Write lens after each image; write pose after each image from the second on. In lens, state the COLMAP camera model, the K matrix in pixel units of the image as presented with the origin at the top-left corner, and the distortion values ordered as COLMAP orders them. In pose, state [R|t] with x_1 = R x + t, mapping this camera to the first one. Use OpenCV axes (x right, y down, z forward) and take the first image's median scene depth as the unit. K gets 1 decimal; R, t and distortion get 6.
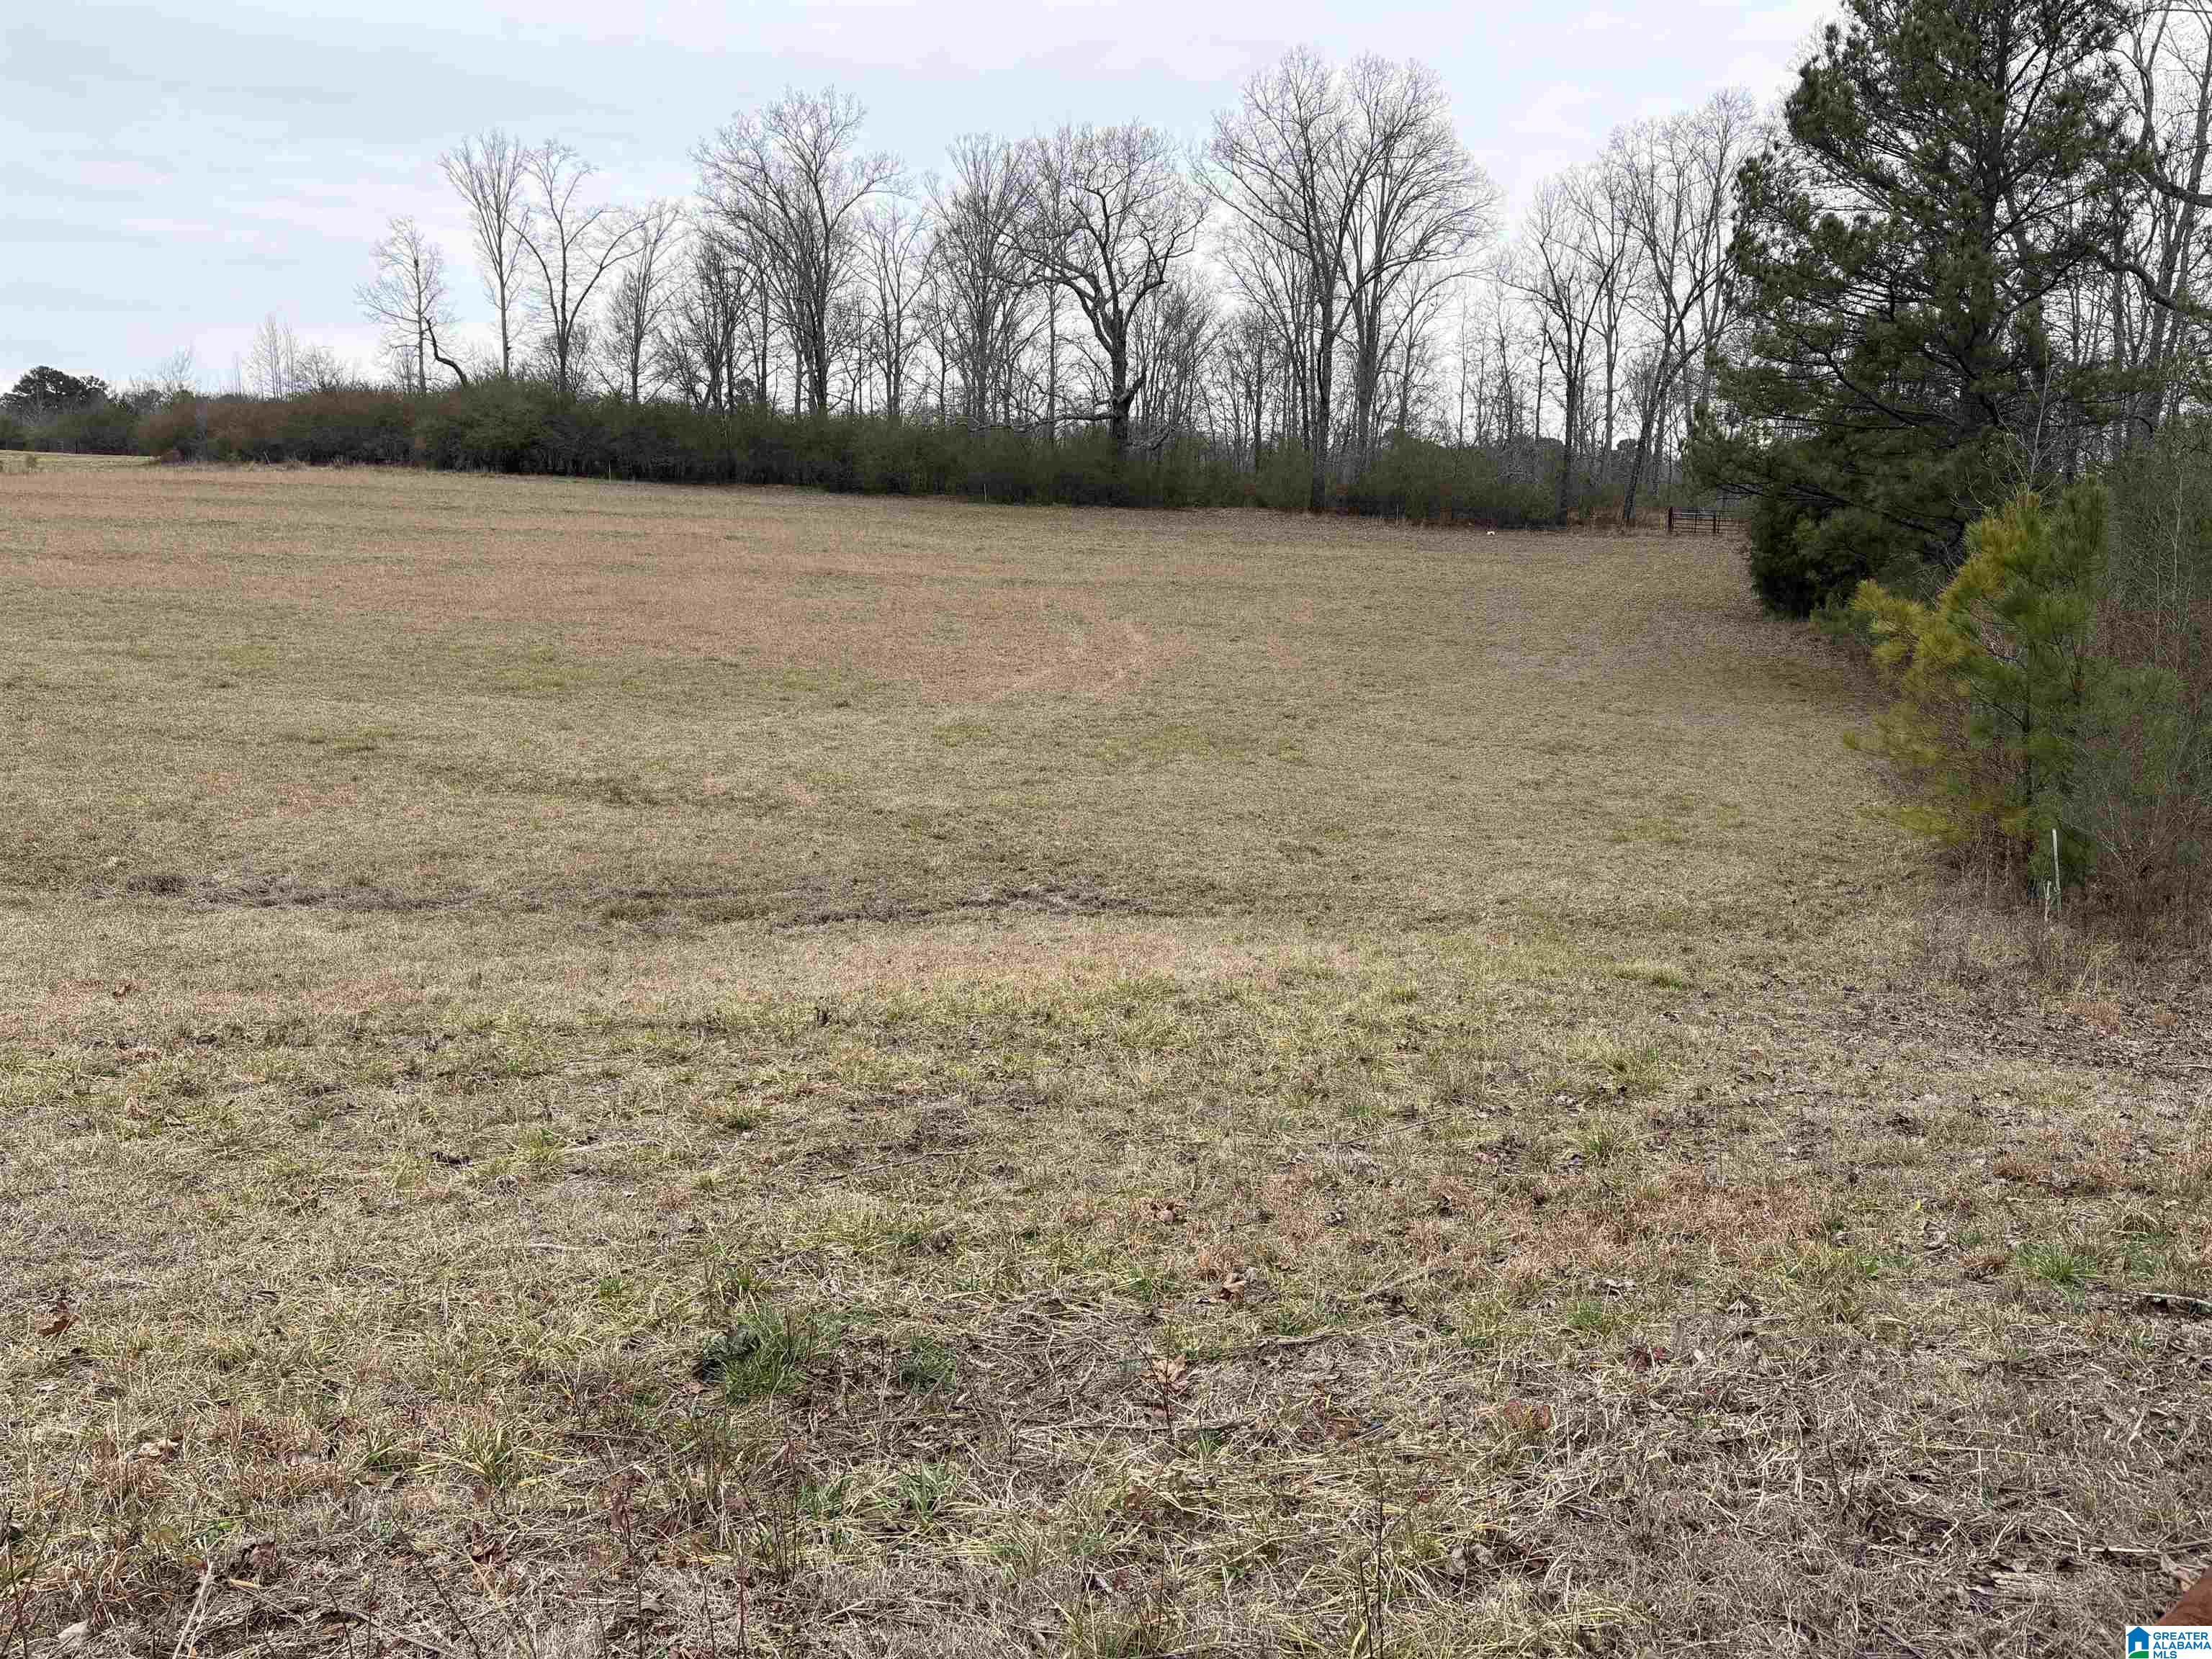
lens RADIAL K [[1678.2, 0, 1103.0], [0, 1678.2, 823.1], [0, 0, 1]] dist [0.032583, -0.009867]
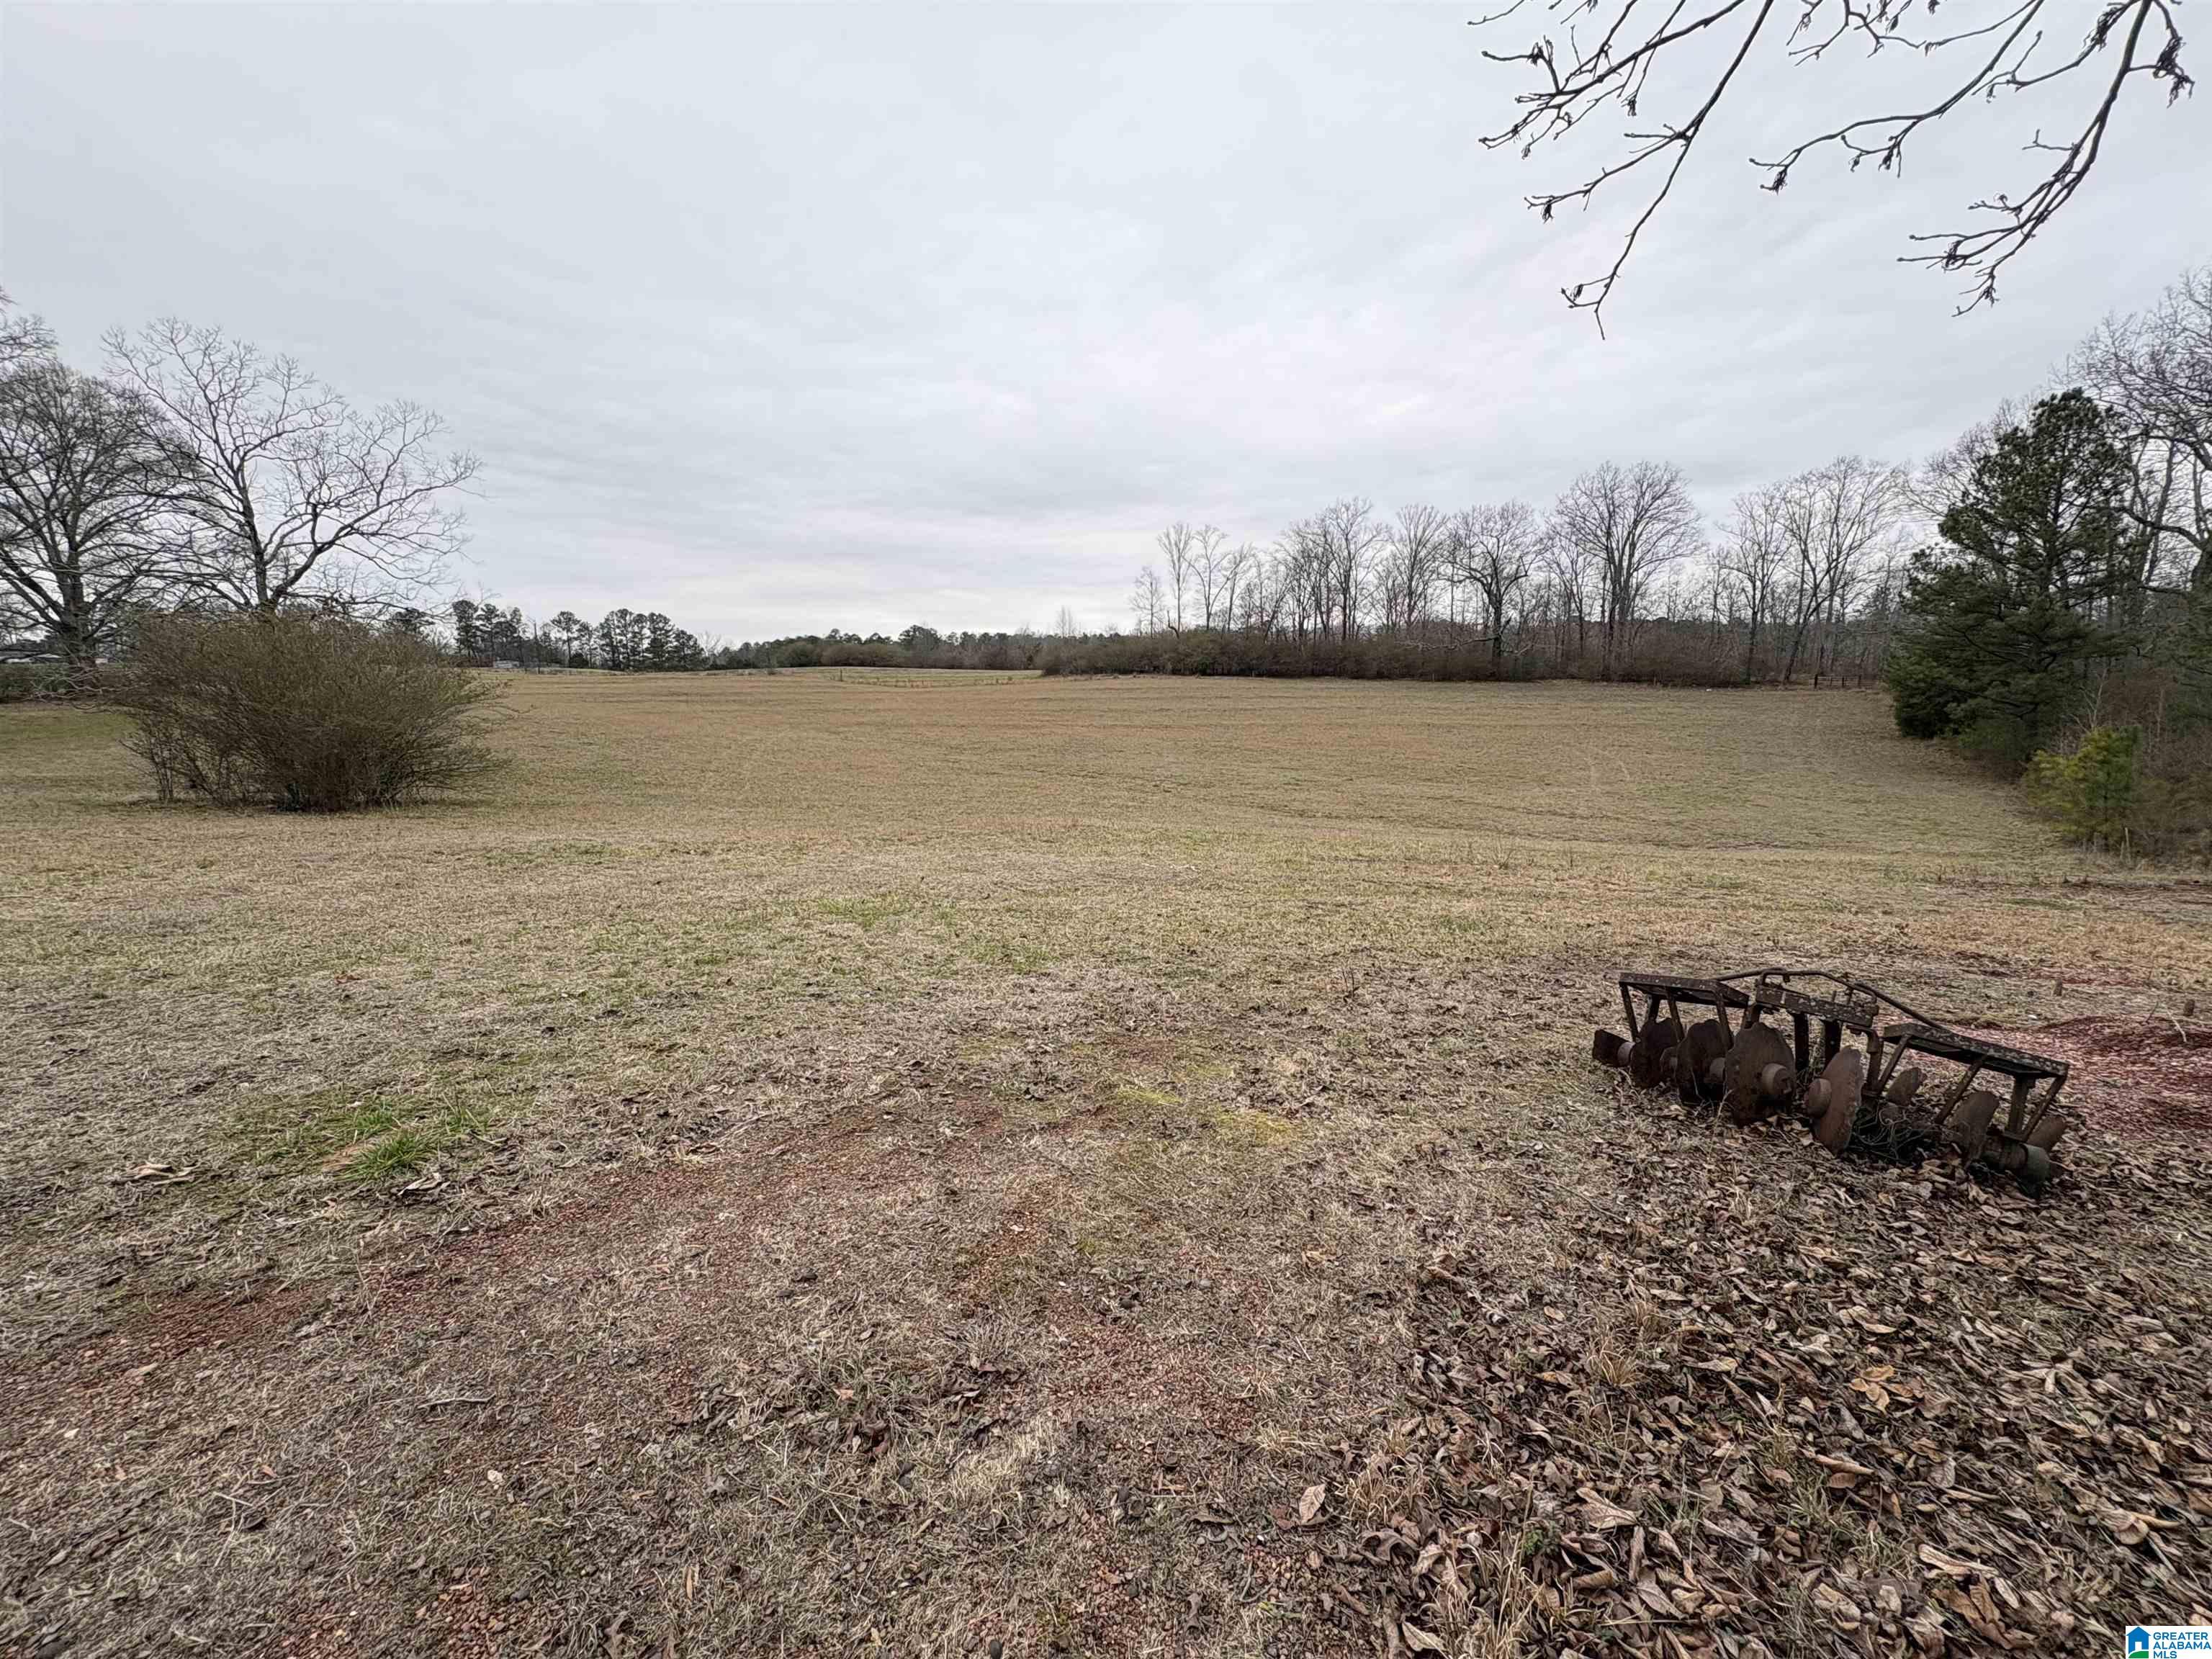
lens RADIAL K [[889.9, 0, 1103.6], [0, 889.9, 832.8], [0, 0, 1]] dist [-0.002315, -0.000051]
pose [[0.958219, 0.012488, -0.285761, -0.137377], [-0.012509, 0.999920, 0.001752, 0.004995], [0.285760, 0.001896, 0.958299, -0.198026]]
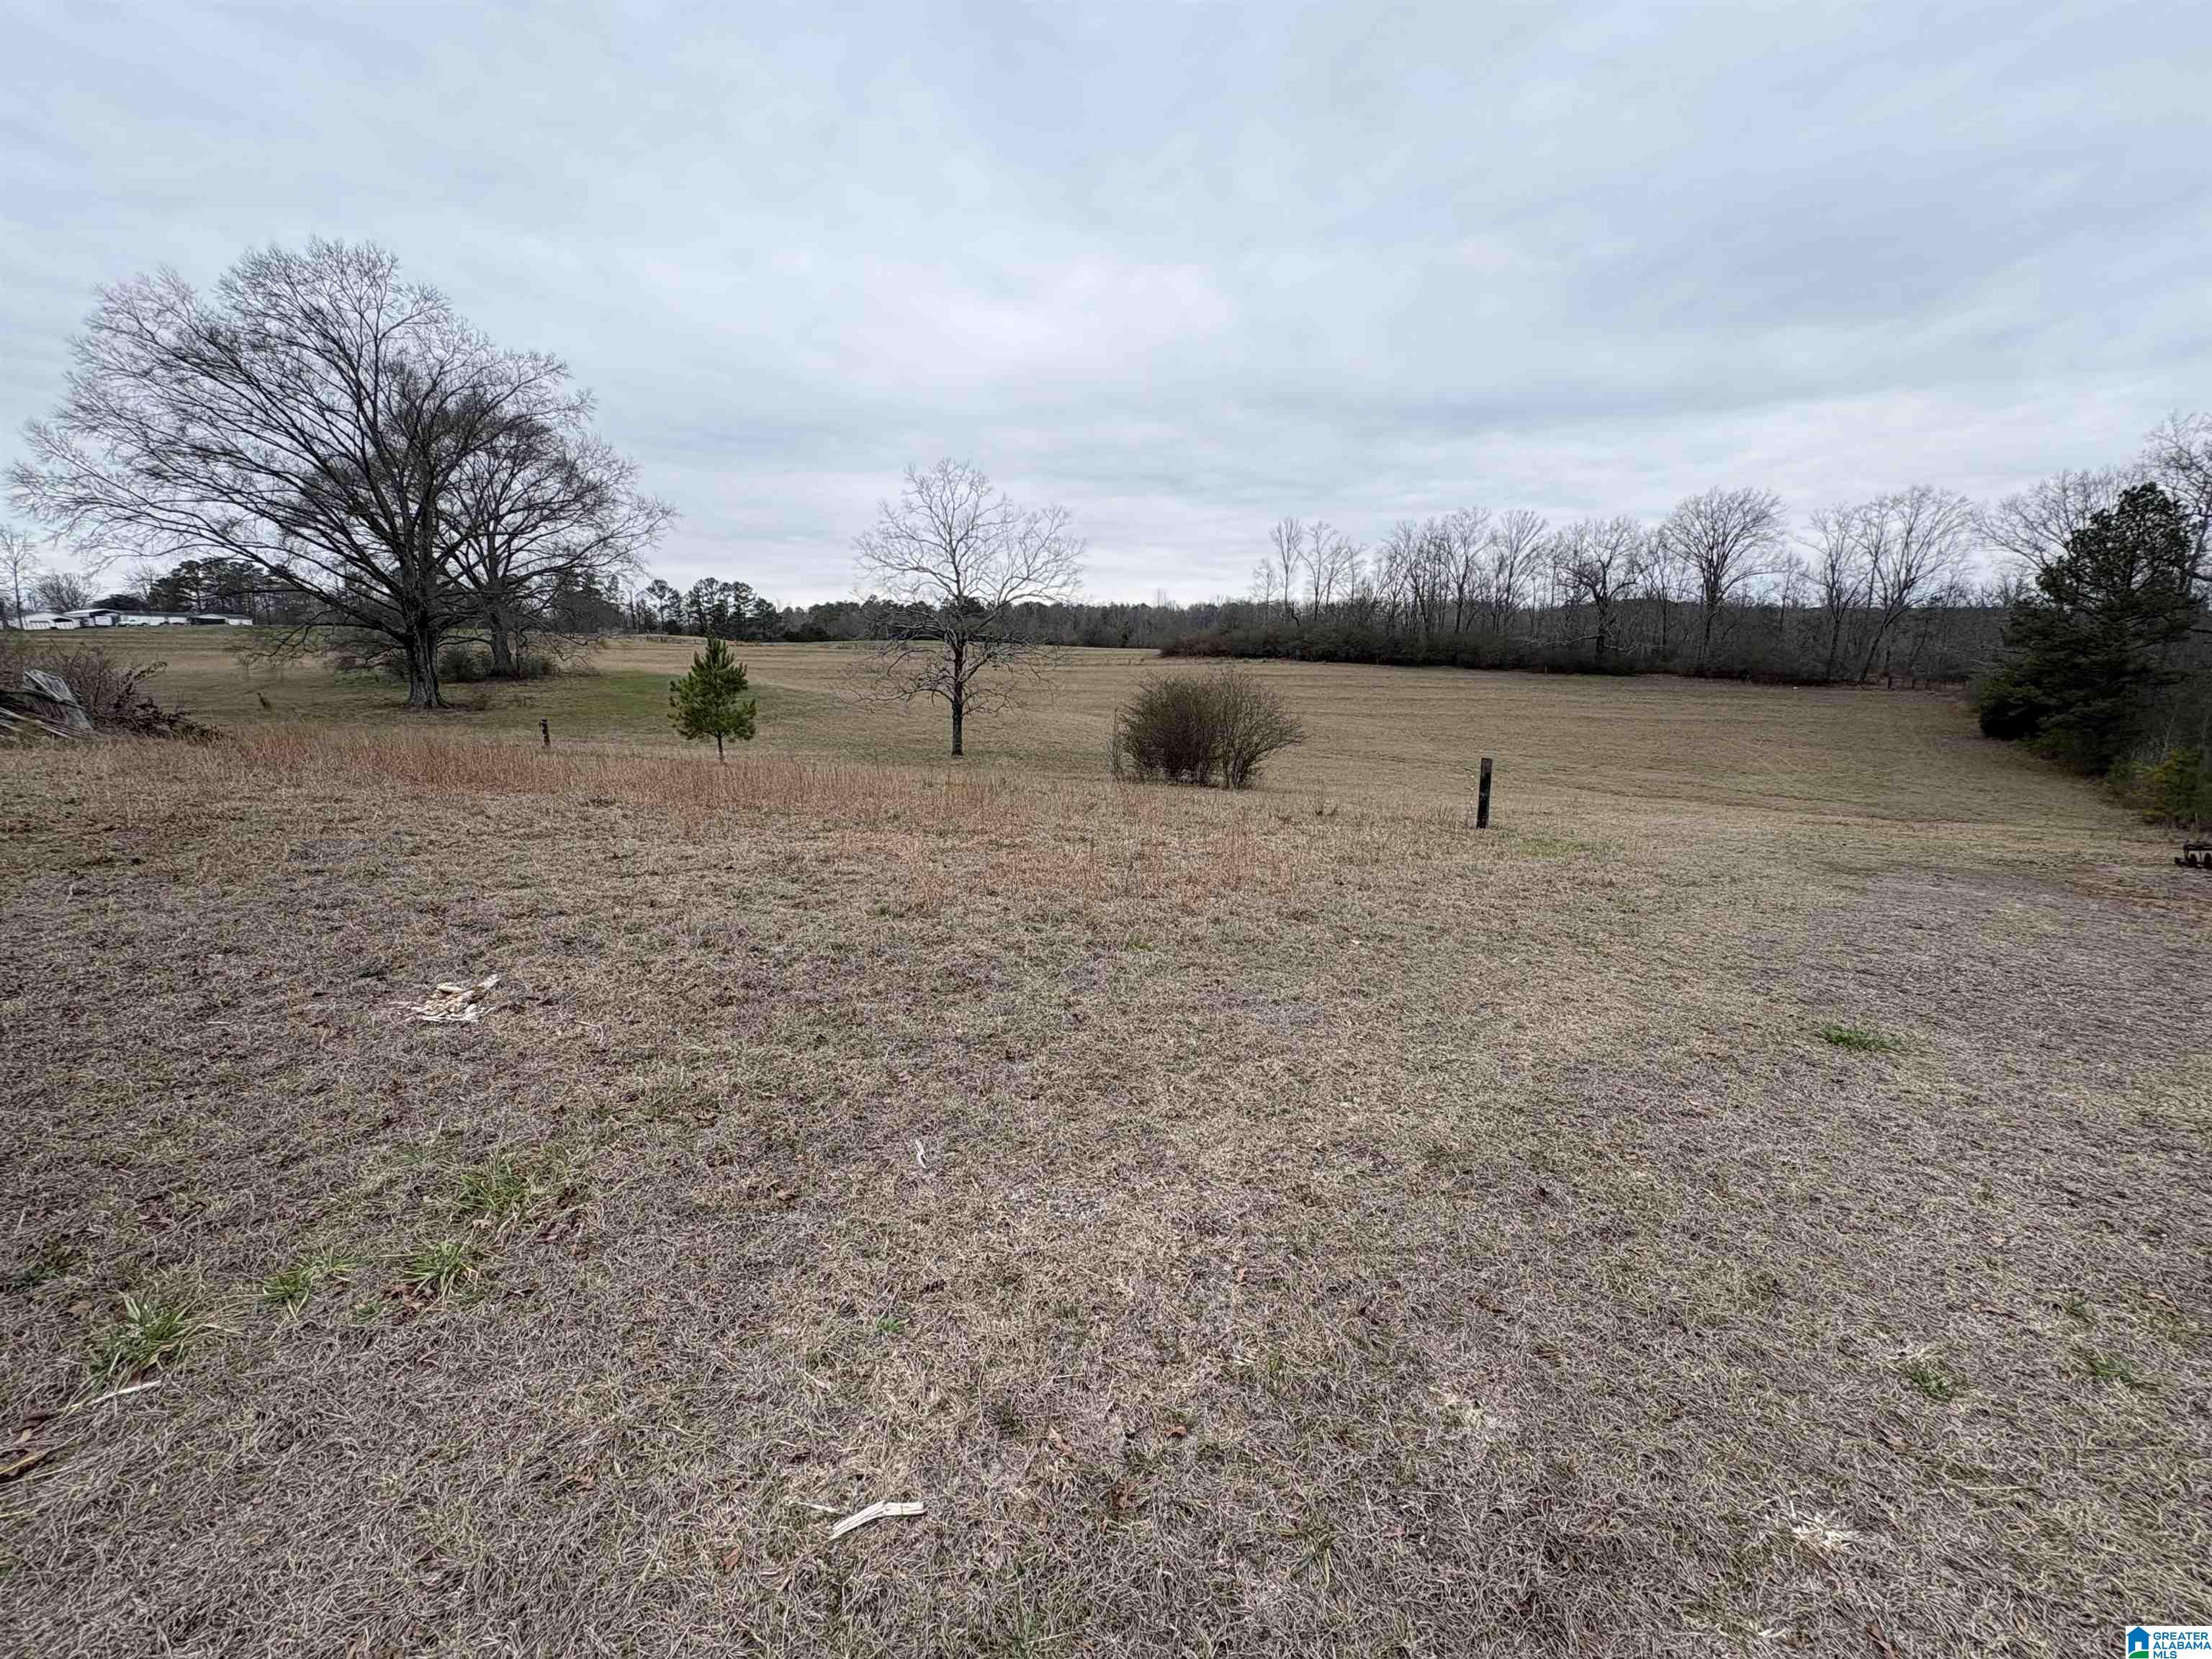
lens RADIAL K [[889.9, 0, 1106.7], [0, 889.9, 834.8], [0, 0, 1]] dist [-0.002315, -0.000051]
pose [[0.961234, 0.038879, -0.272978, -0.303040], [-0.028573, 0.998724, 0.041629, 0.007431], [0.274248, -0.032215, 0.961119, -0.404905]]
